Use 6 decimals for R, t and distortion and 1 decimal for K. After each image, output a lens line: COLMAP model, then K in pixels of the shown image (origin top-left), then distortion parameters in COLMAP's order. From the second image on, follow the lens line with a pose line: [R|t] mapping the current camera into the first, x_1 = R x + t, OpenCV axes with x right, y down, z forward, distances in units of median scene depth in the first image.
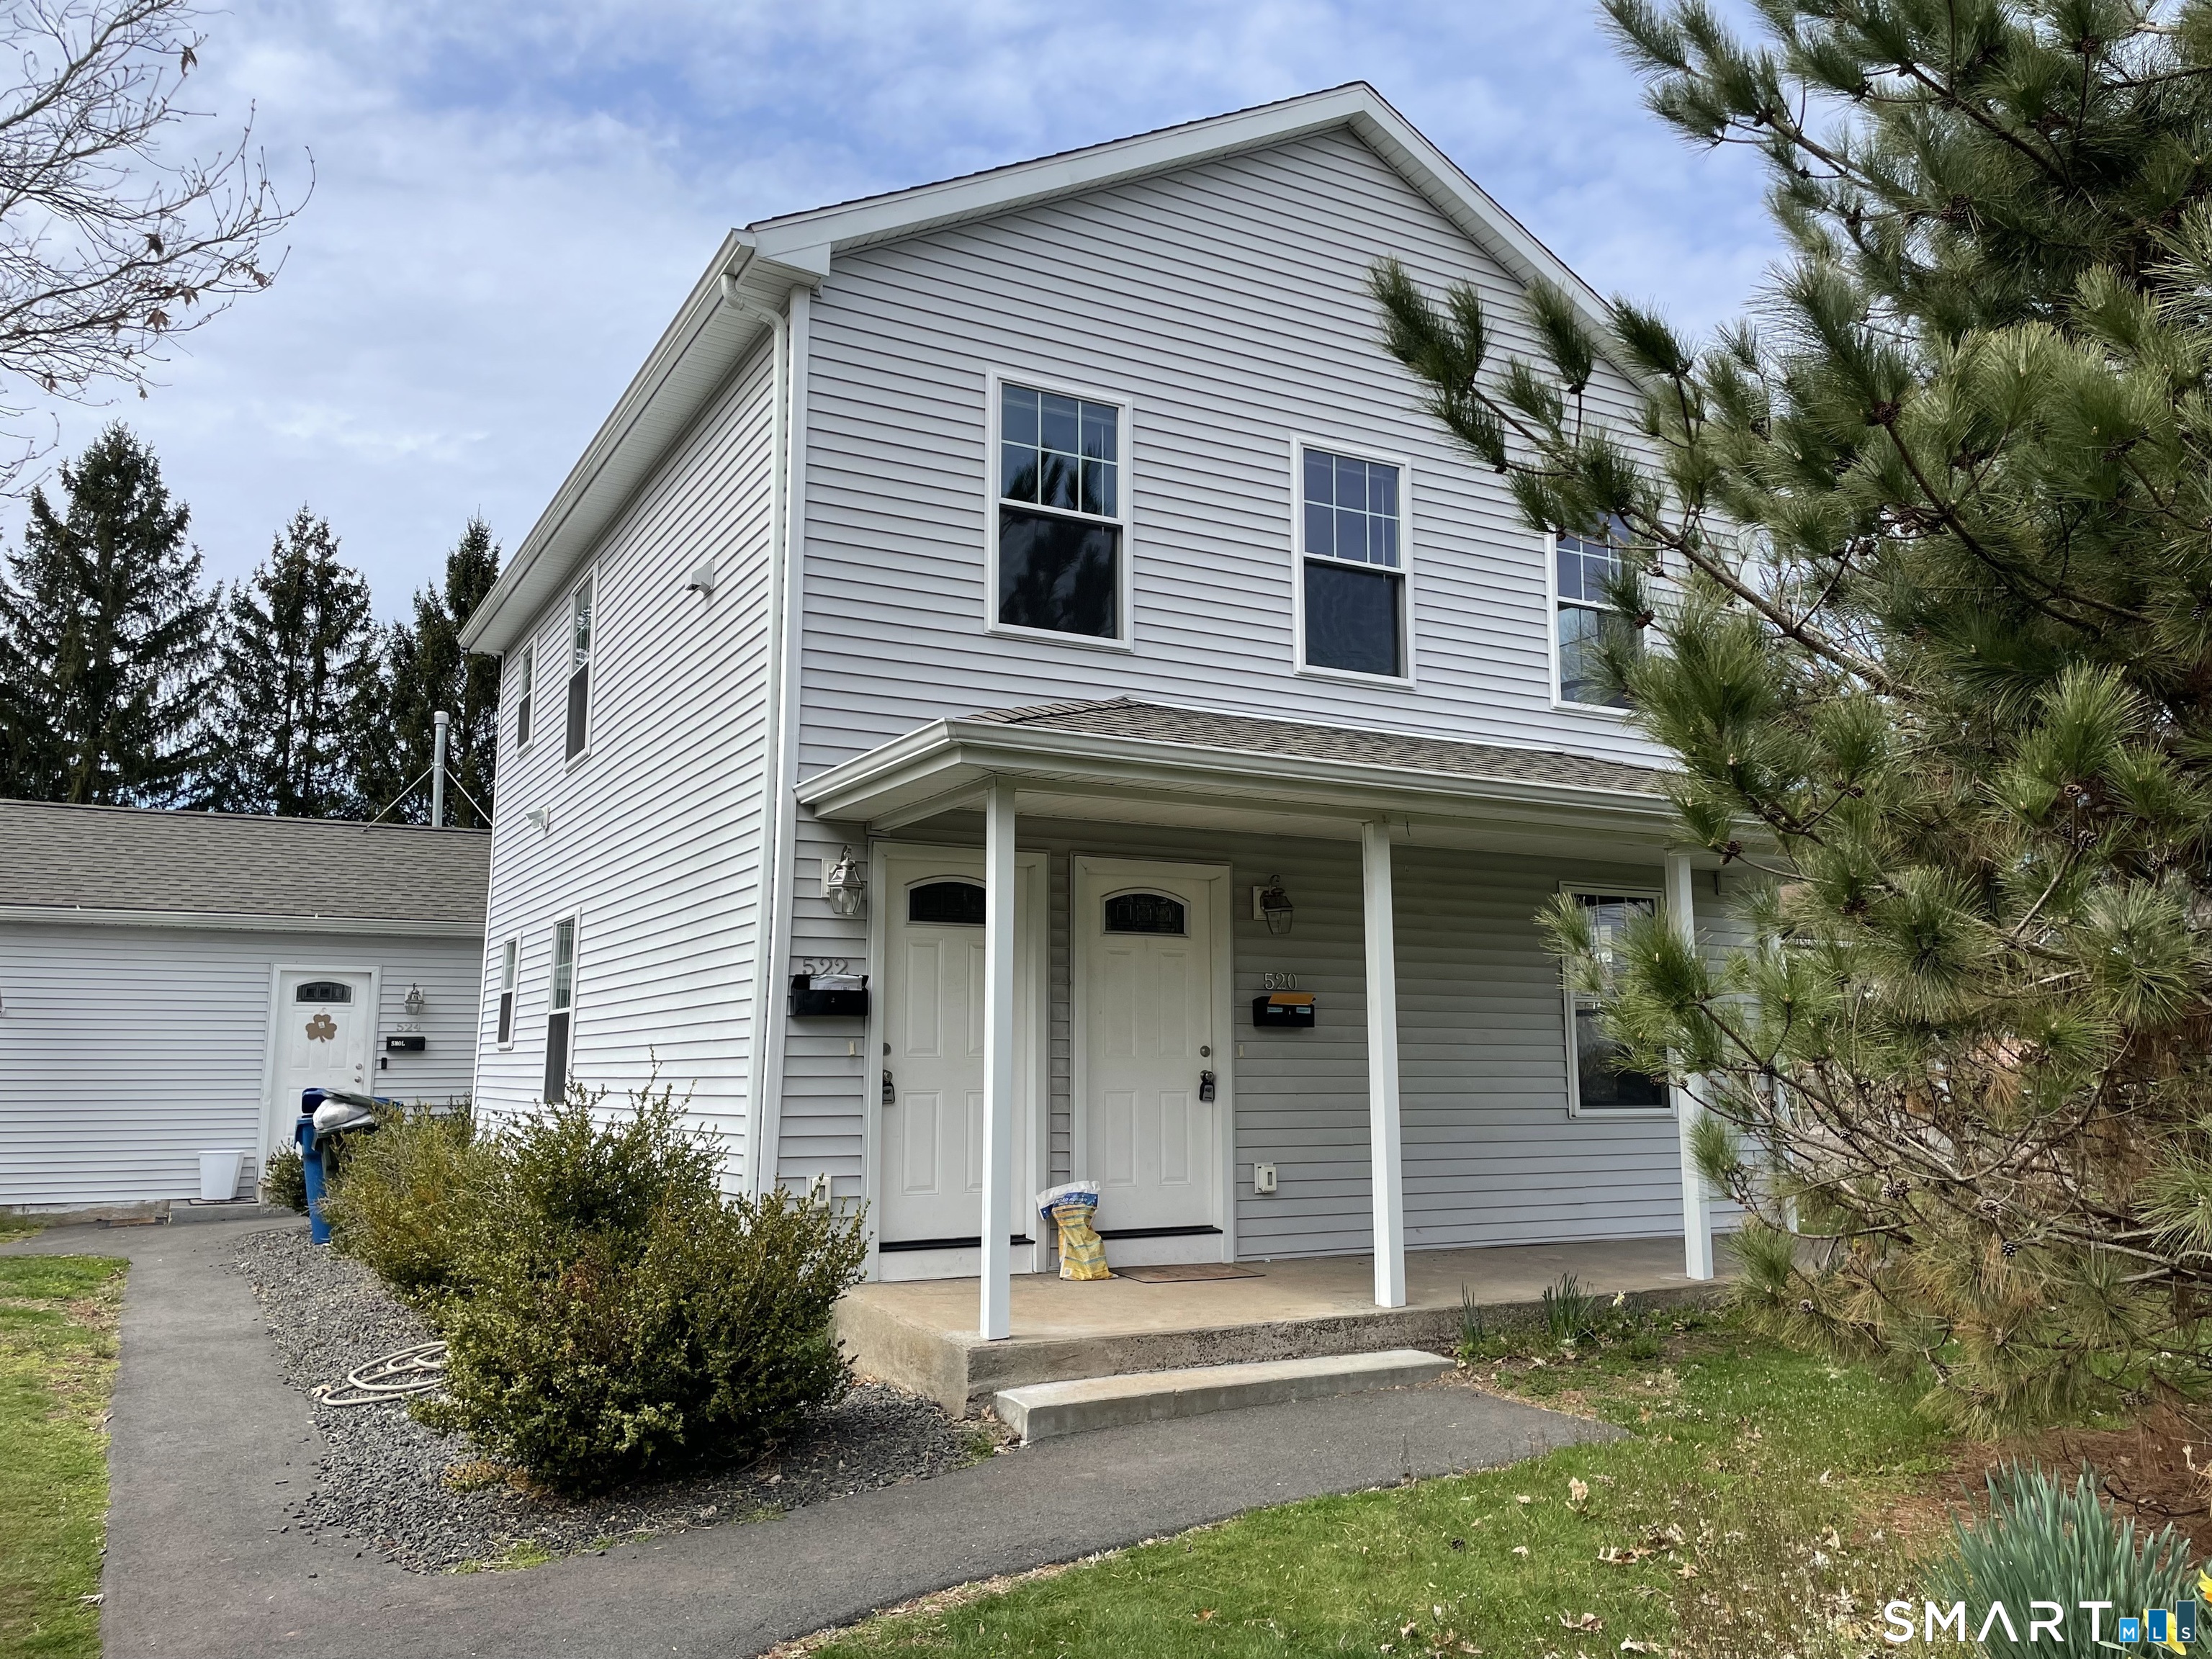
lens RADIAL K [[1690.9, 0, 1099.5], [0, 1690.9, 829.4], [0, 0, 1]] dist [0.133274, -0.228390]
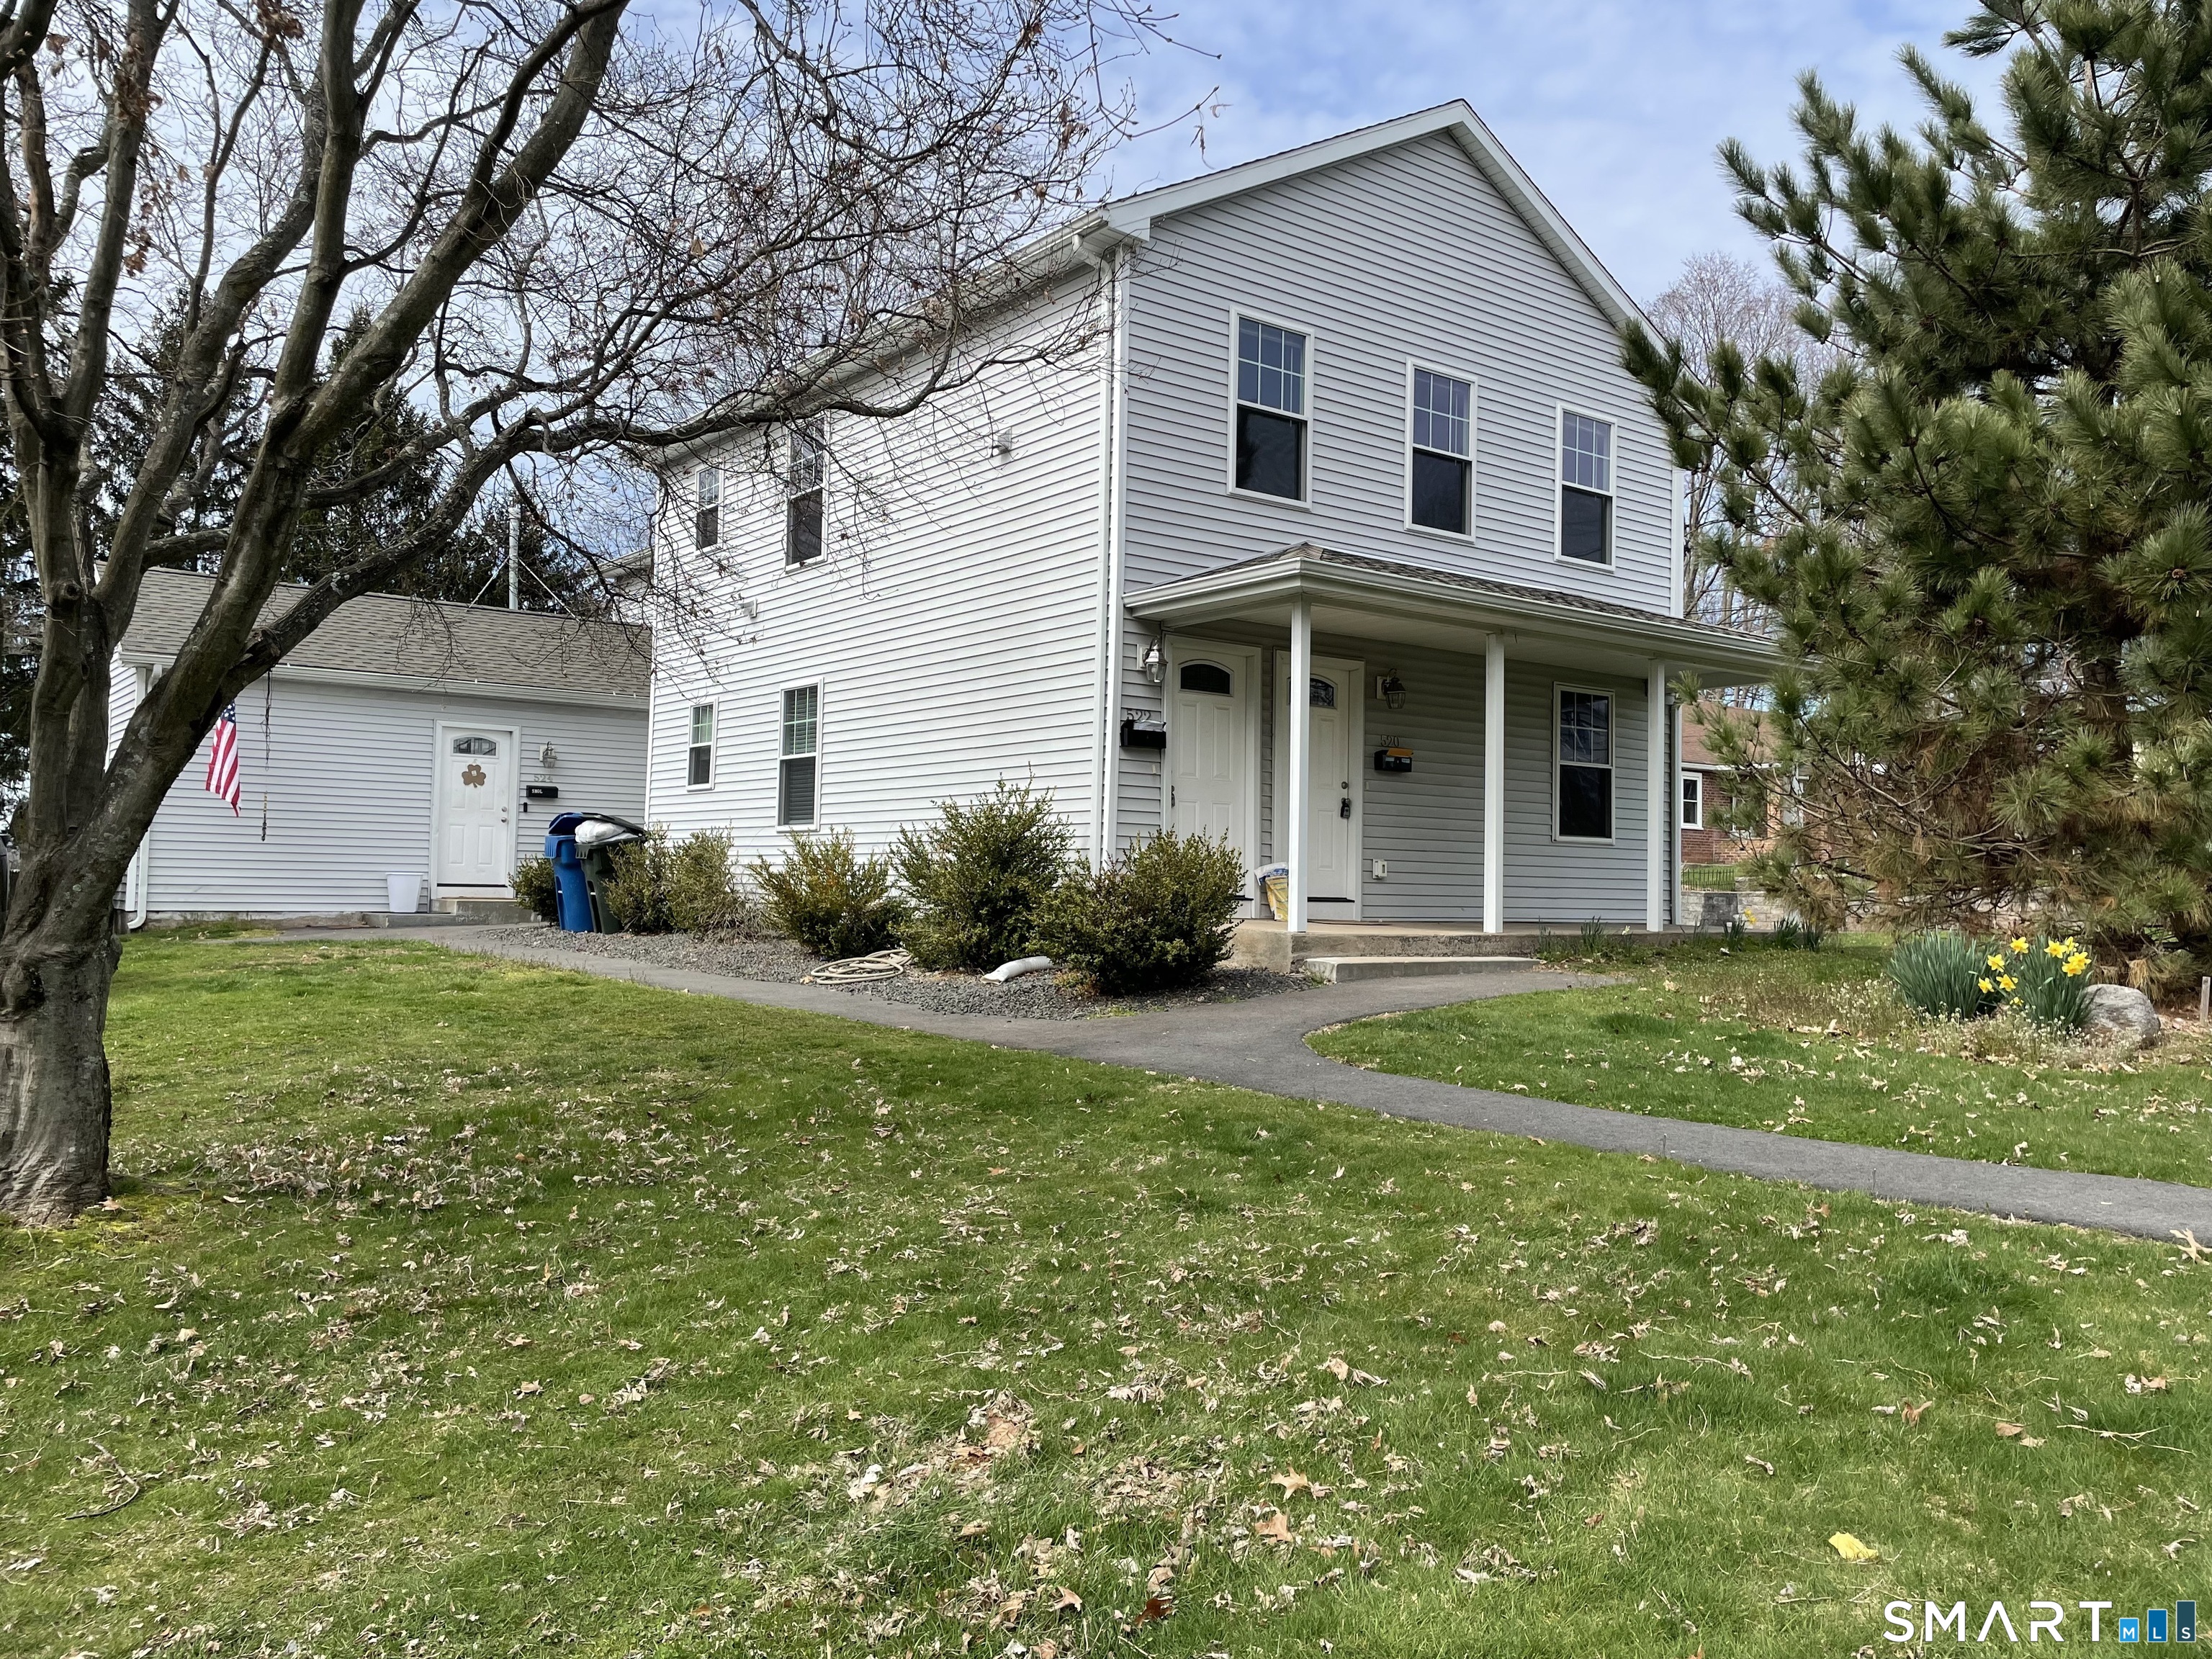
lens RADIAL K [[1690.9, 0, 1099.5], [0, 1690.9, 829.4], [0, 0, 1]] dist [0.133274, -0.228390]
pose [[0.989161, 0.024728, 0.144740, -0.370342], [-0.039806, 0.993964, 0.102228, 0.025644], [-0.141338, -0.106882, 0.984175, -0.449240]]
